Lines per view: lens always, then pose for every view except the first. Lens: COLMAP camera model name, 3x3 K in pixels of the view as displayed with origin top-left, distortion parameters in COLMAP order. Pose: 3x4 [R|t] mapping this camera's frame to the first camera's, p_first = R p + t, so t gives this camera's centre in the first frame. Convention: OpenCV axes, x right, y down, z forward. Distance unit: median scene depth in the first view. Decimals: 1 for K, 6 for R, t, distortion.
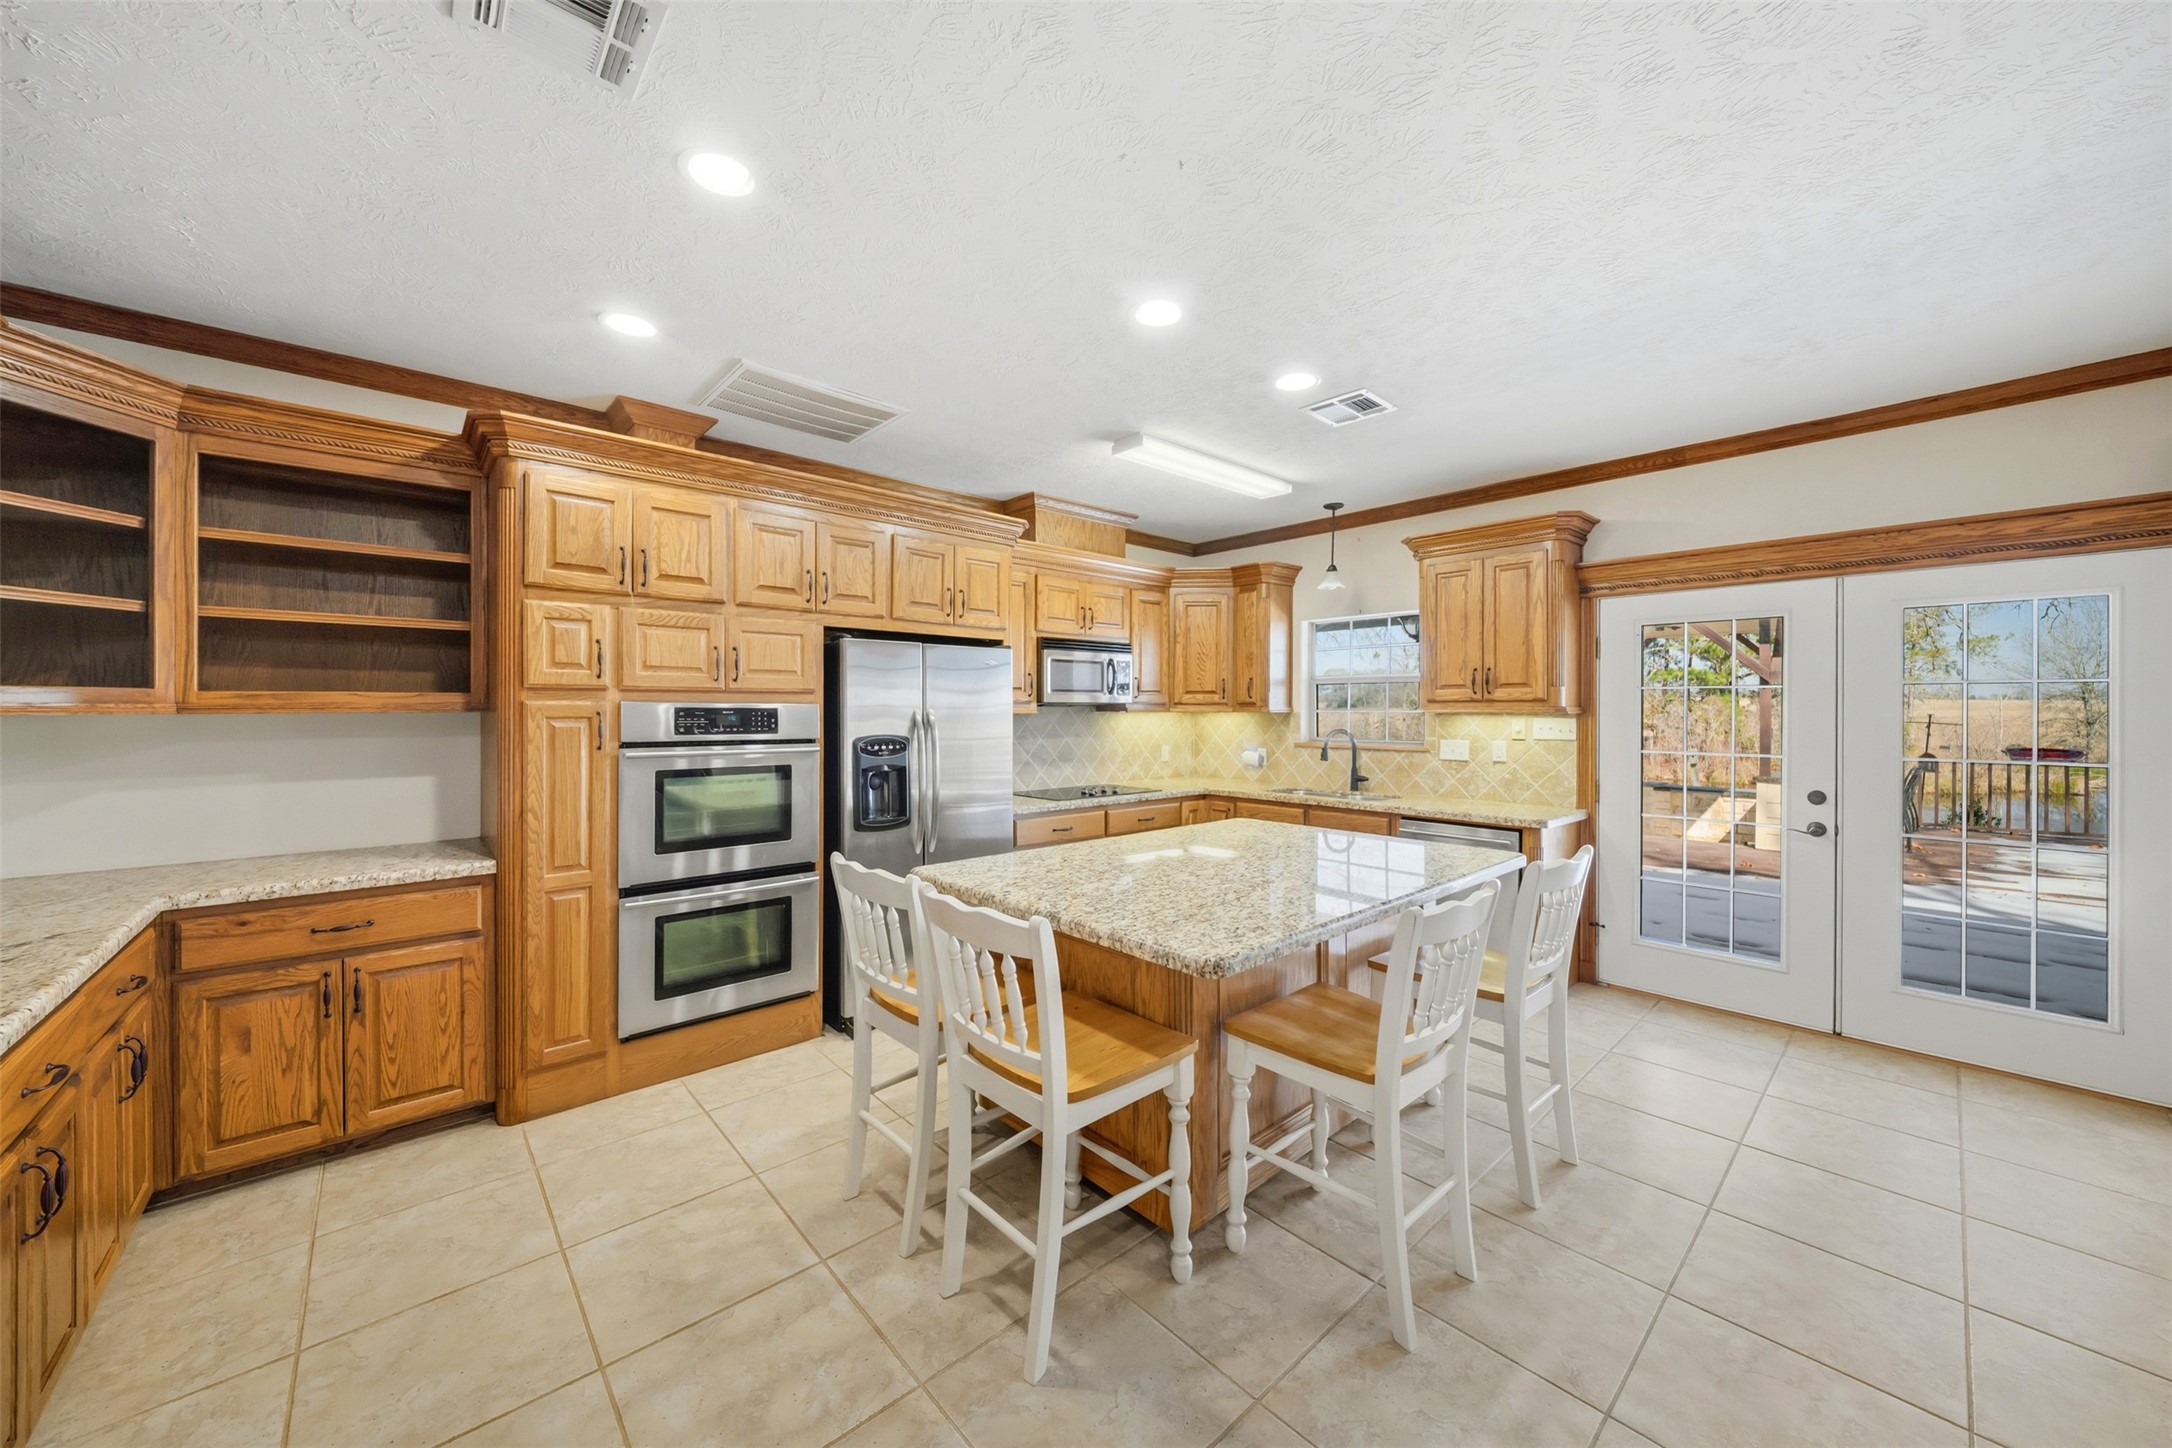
lens RADIAL K [[773.5, 0, 1089.6], [0, 773.5, 713.7], [0, 0, 1]] dist [0.001039, -0.000300]
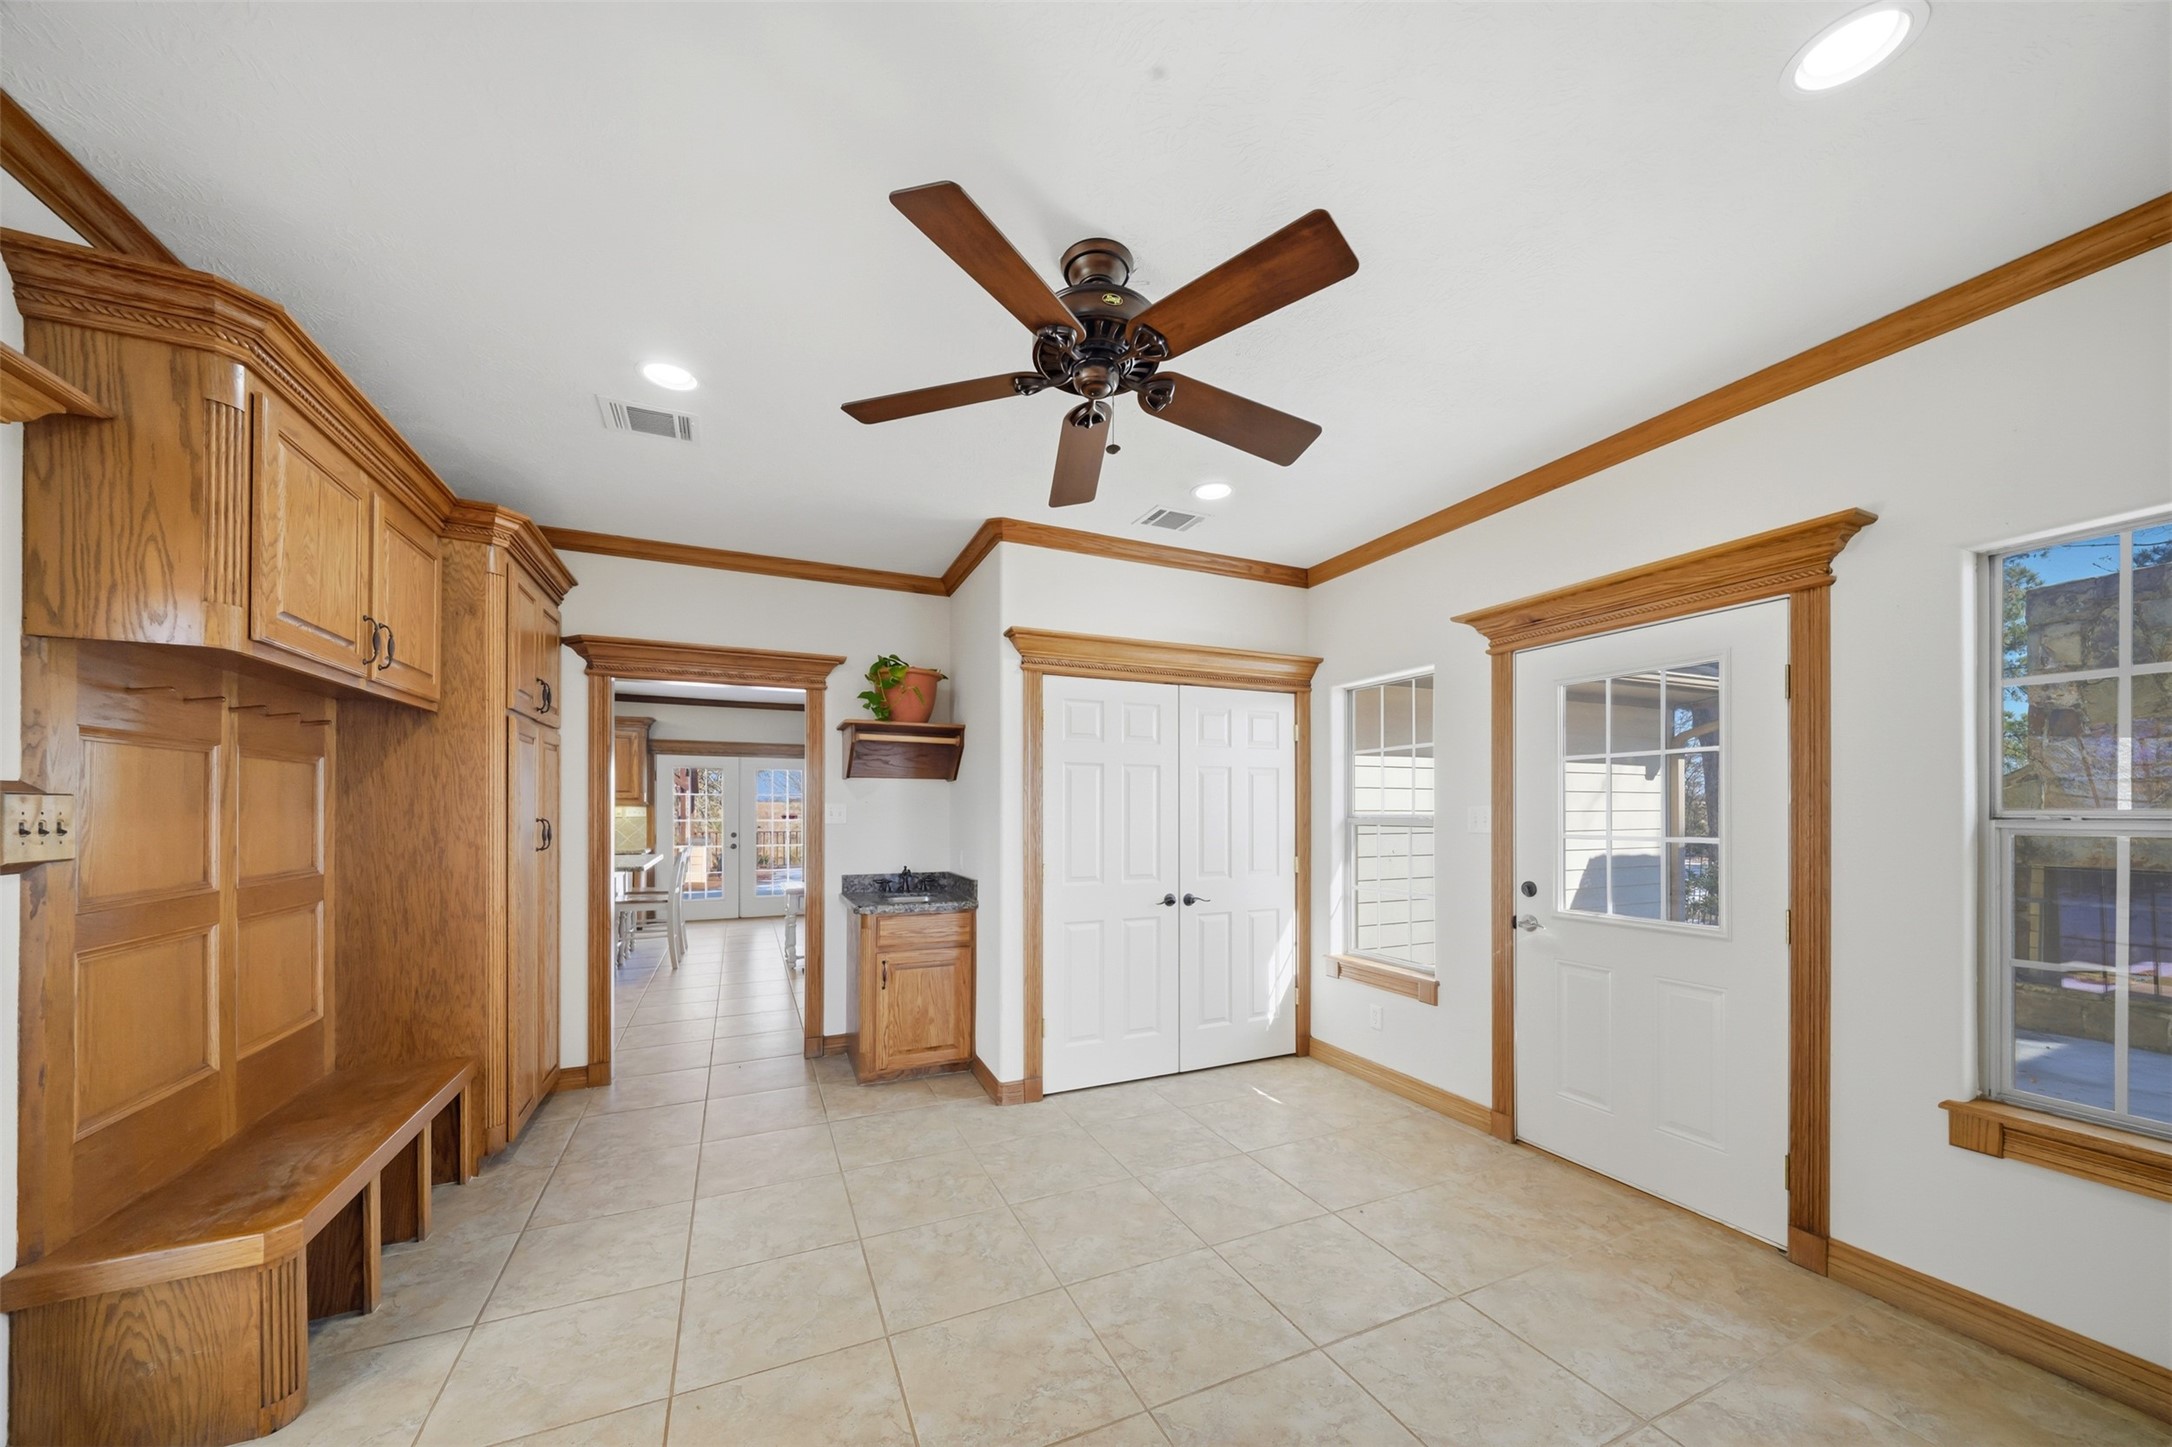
lens RADIAL K [[773.5, 0, 1089.0], [0, 773.5, 812.0], [0, 0, 1]] dist [0.001039, -0.000300]
pose [[0.312321, -0.001929, 0.949975, -1.373326], [0.006470, 0.999979, -0.000096, 0.036266], [-0.949955, 0.006176, 0.312327, -1.141333]]
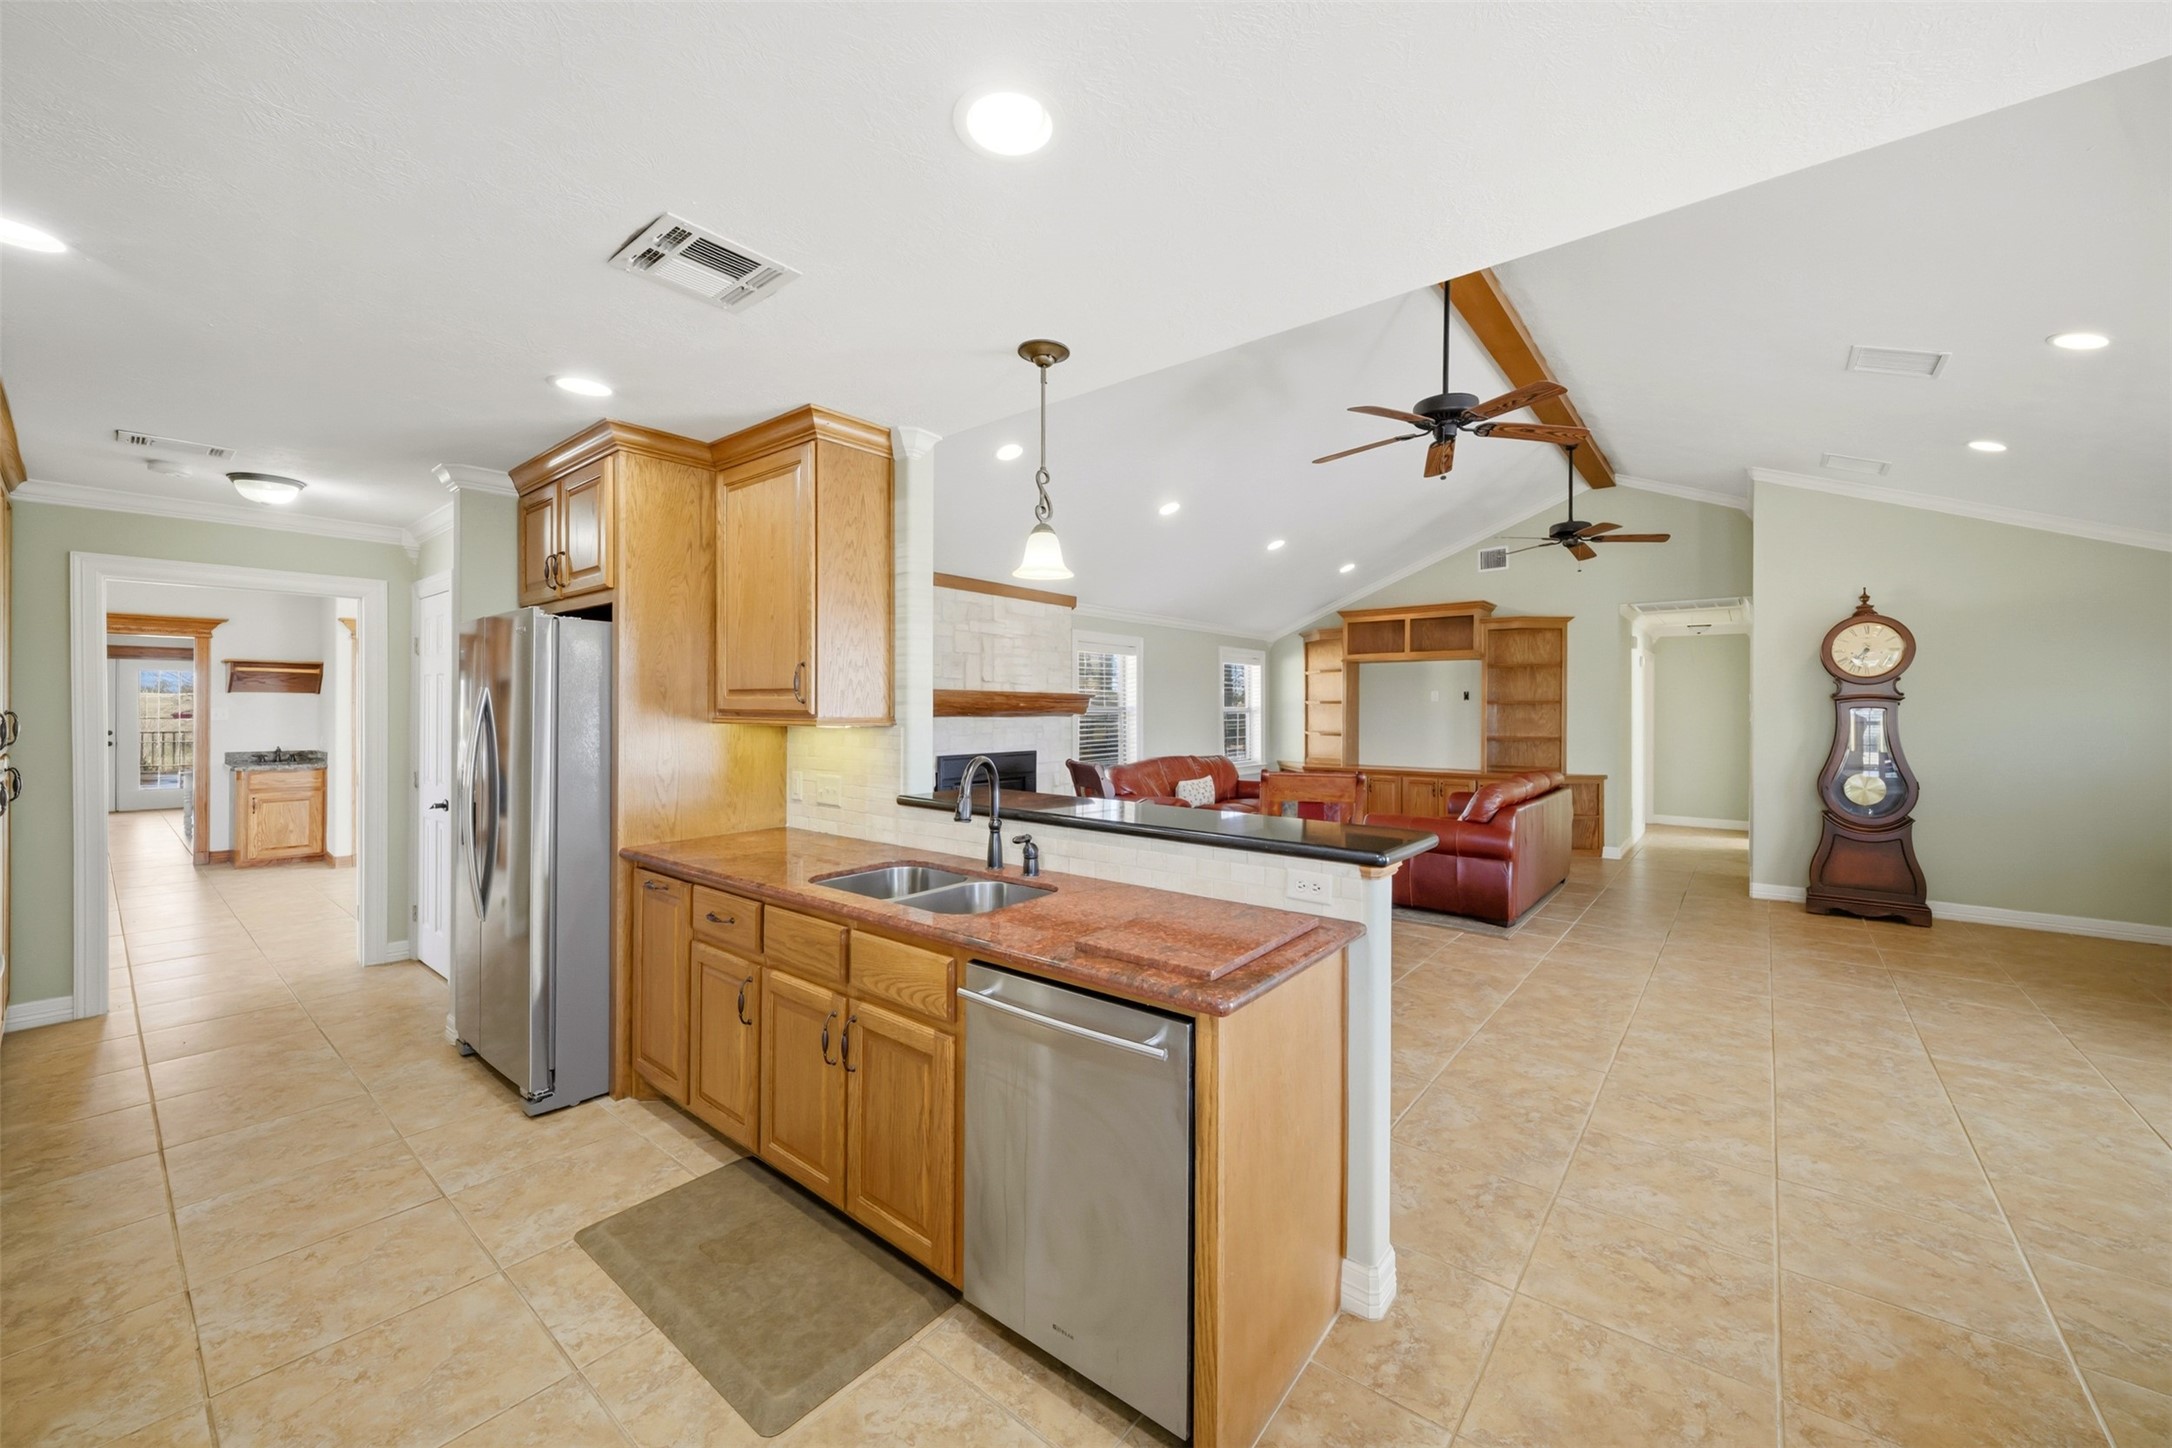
lens RADIAL K [[829.2, 0, 1094.6], [0, 829.2, 708.7], [0, 0, 1]] dist [0.000785, -0.000551]
pose [[-0.154662, -0.004427, 0.987957, -4.768771], [0.001541, 0.999988, 0.004722, -0.013551], [-0.987966, 0.002253, -0.154654, -3.850551]]
